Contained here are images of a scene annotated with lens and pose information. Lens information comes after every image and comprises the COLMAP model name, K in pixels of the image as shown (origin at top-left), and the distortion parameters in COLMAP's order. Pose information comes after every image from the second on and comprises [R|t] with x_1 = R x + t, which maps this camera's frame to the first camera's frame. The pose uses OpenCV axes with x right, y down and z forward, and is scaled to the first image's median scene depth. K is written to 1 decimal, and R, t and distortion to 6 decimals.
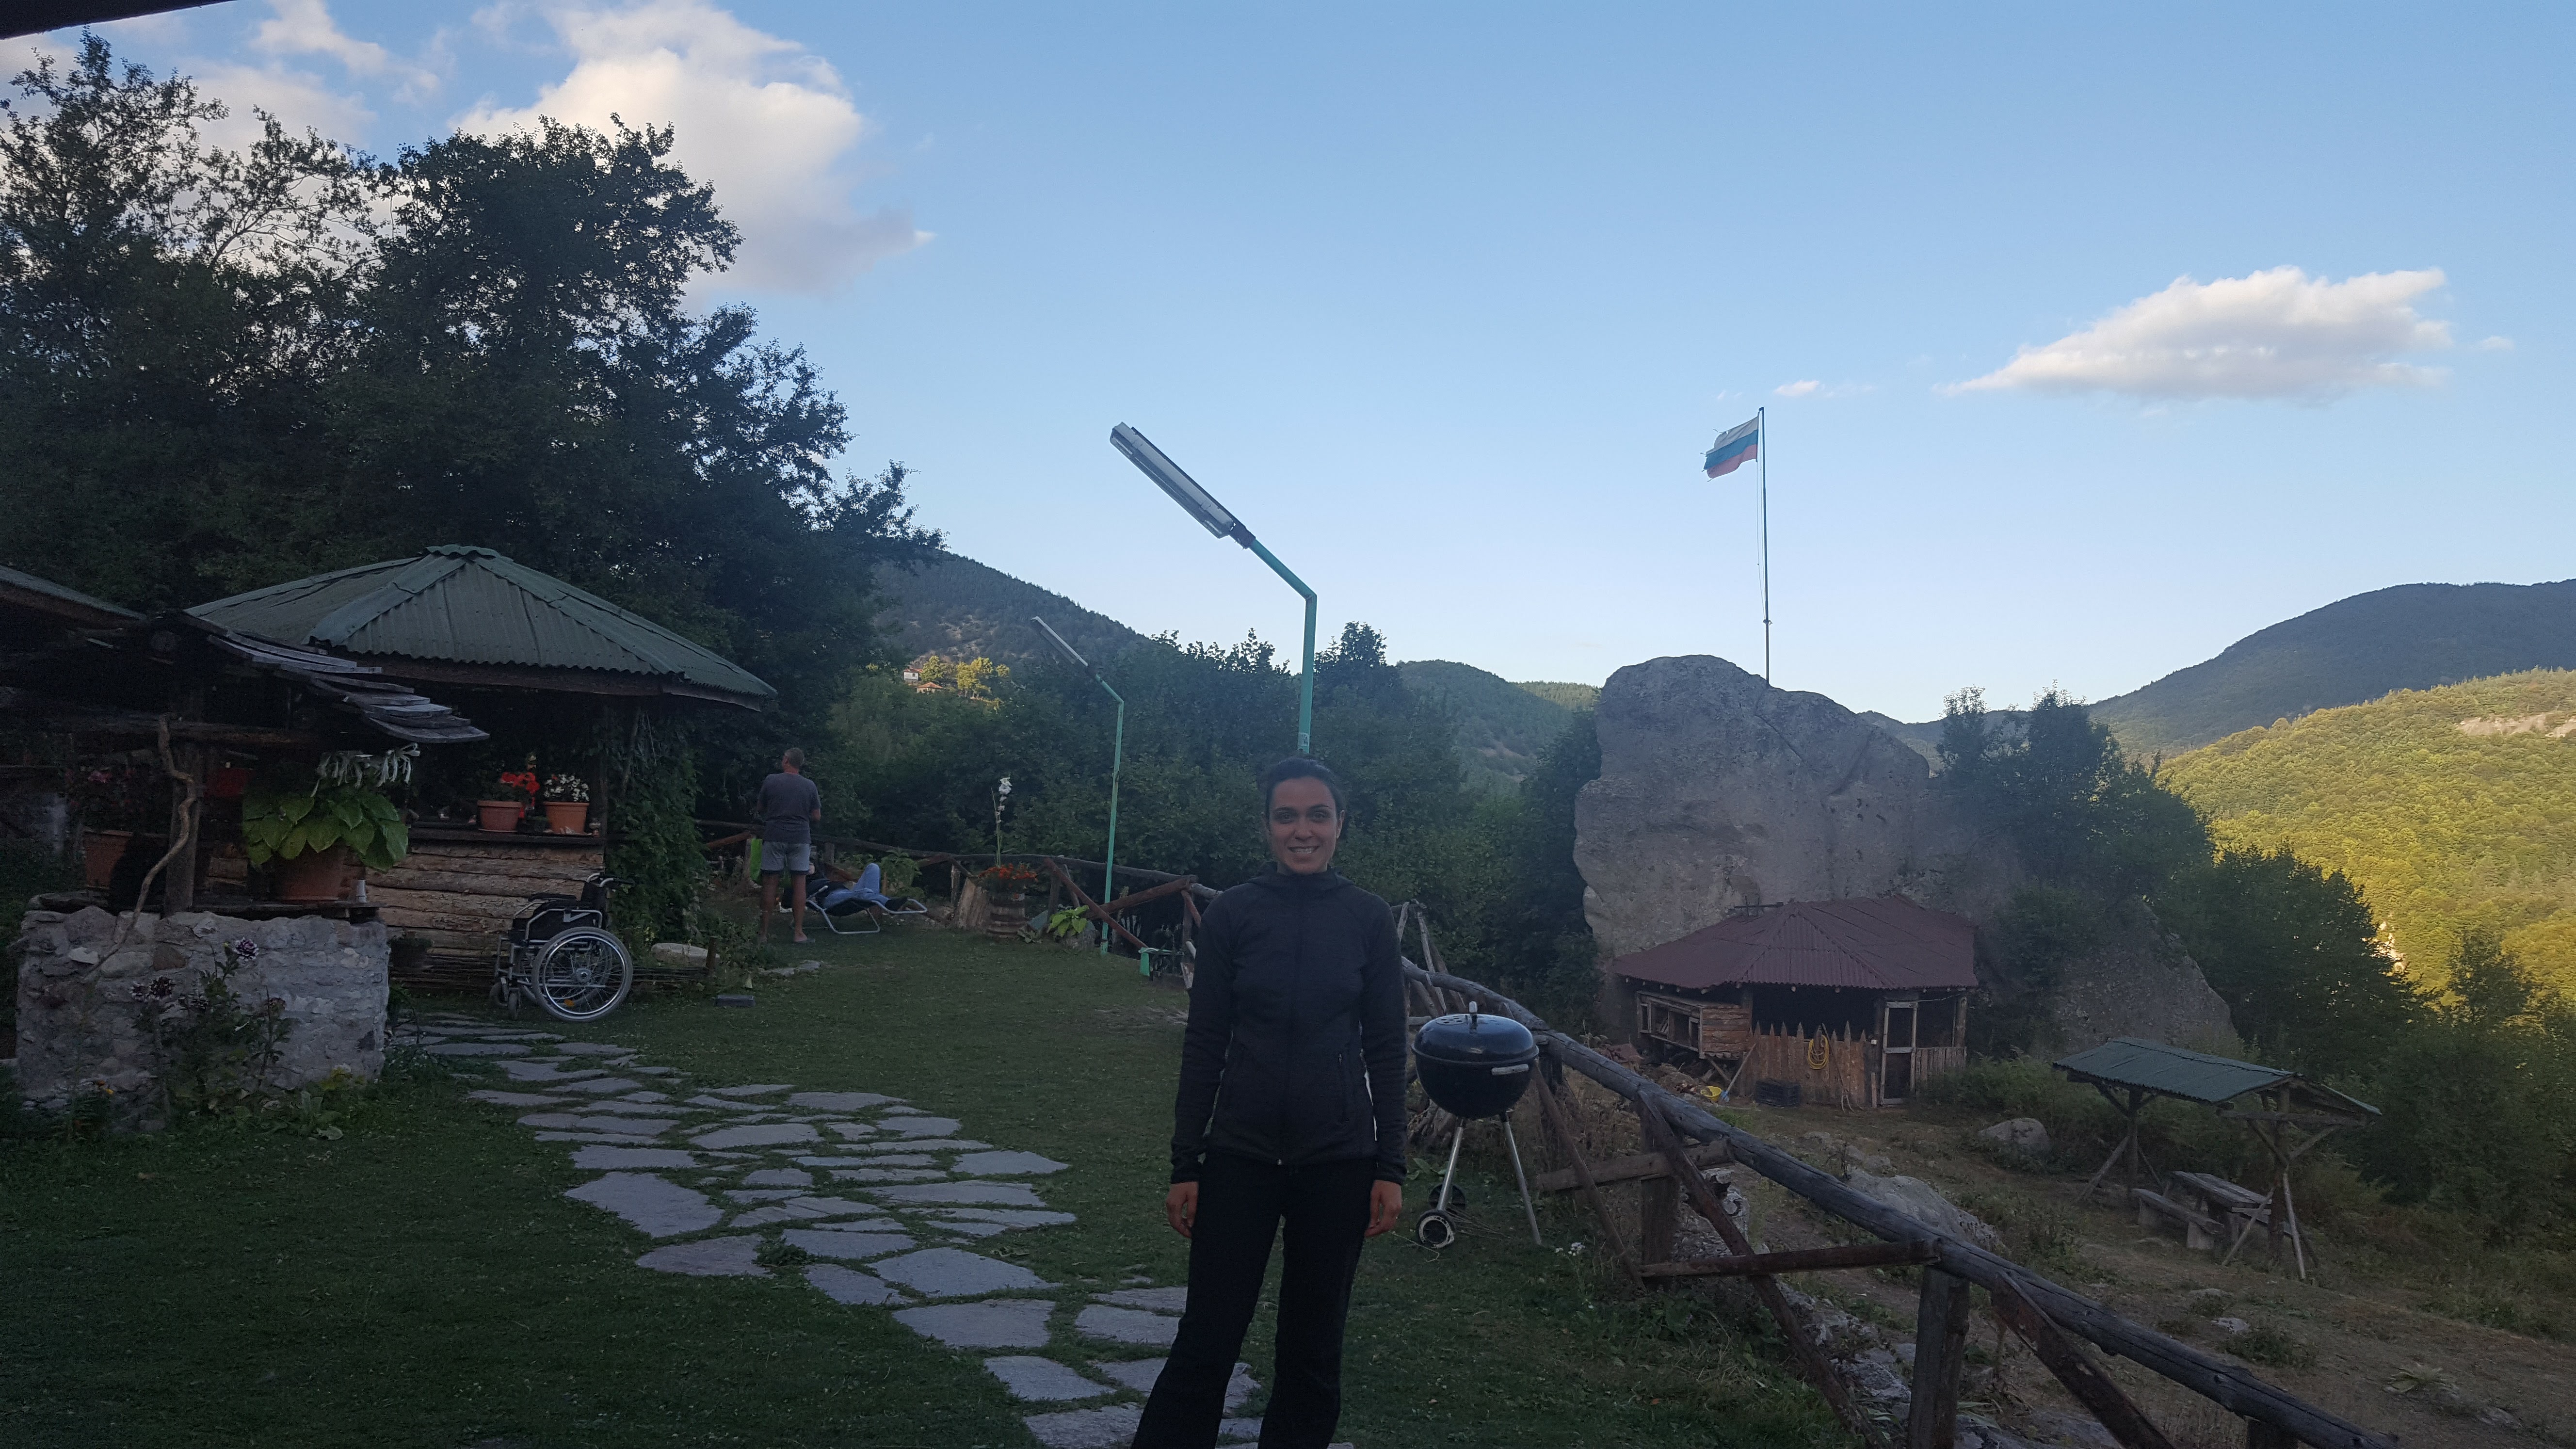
lens RADIAL K [[1913.8, 0, 1289.3], [0, 1913.8, 765.4], [0, 0, 1]] dist [0.150190, -0.309937]
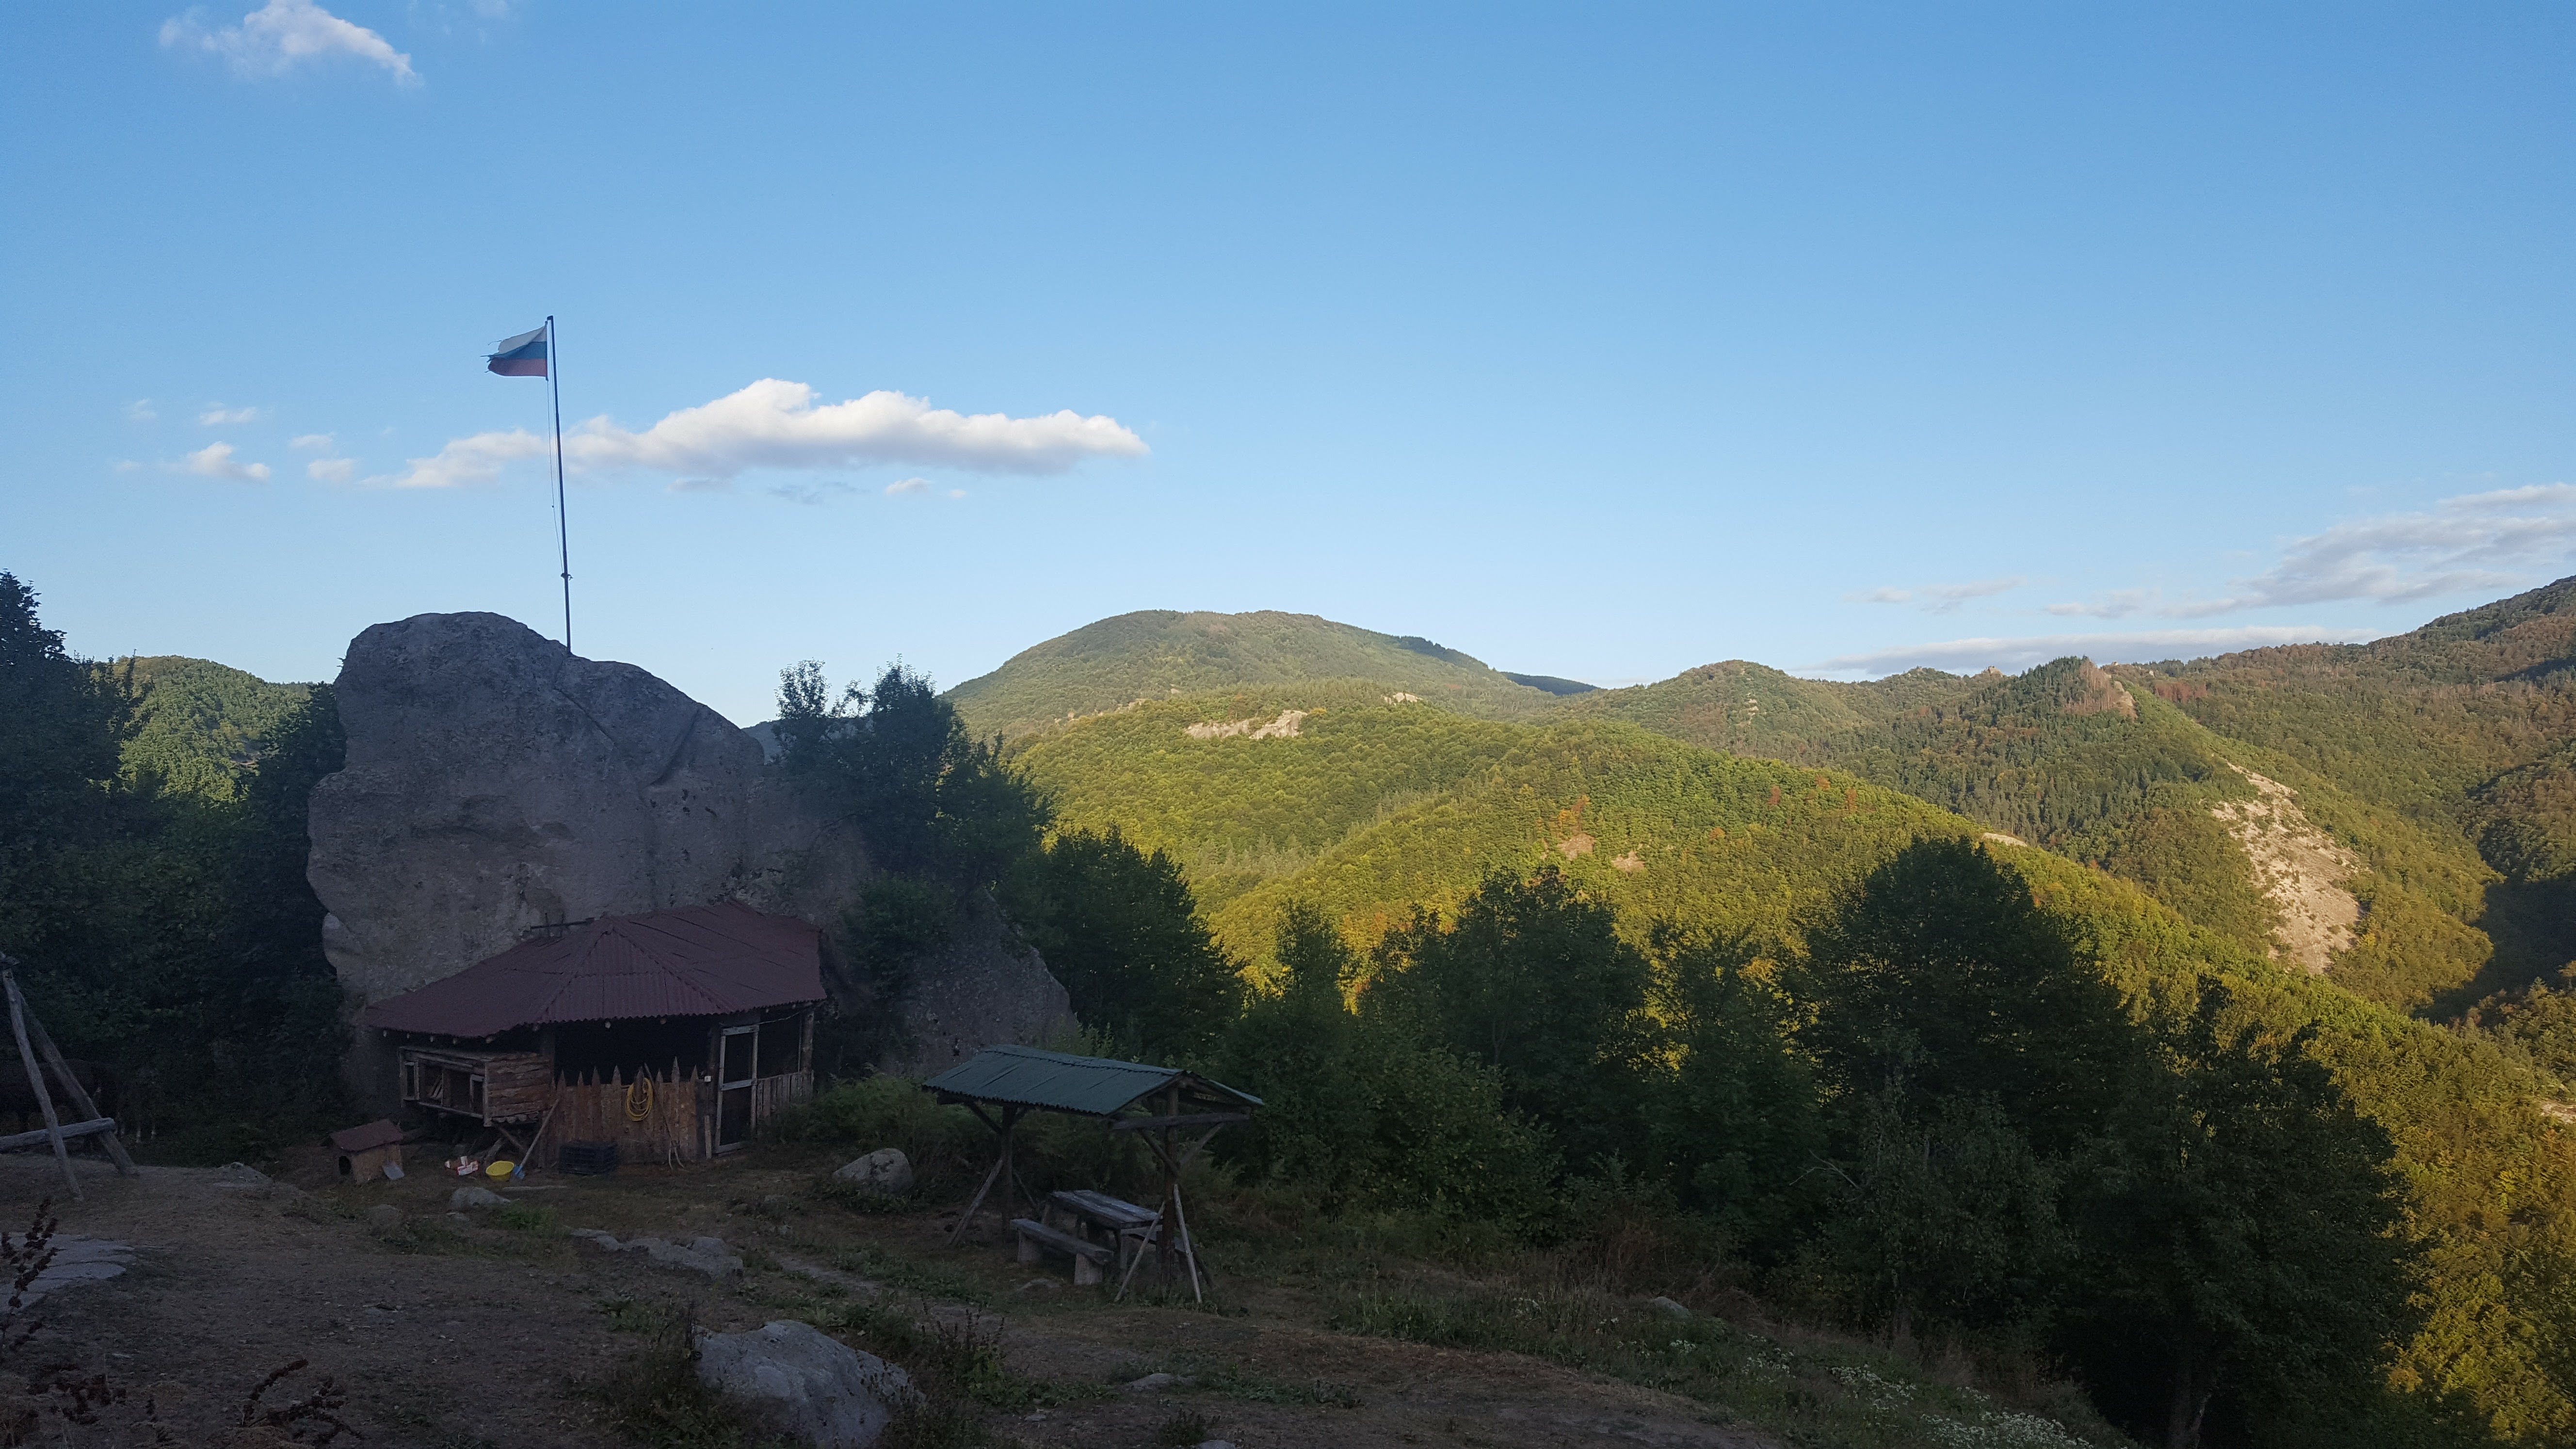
lens RADIAL K [[1913.8, 0, 1289.3], [0, 1913.8, 765.4], [0, 0, 1]] dist [0.150190, -0.309937]
pose [[0.828523, -0.017474, 0.559683, 0.042383], [0.019664, 0.999804, 0.002105, 0.010922], [-0.559610, 0.009262, 0.828704, 0.159545]]
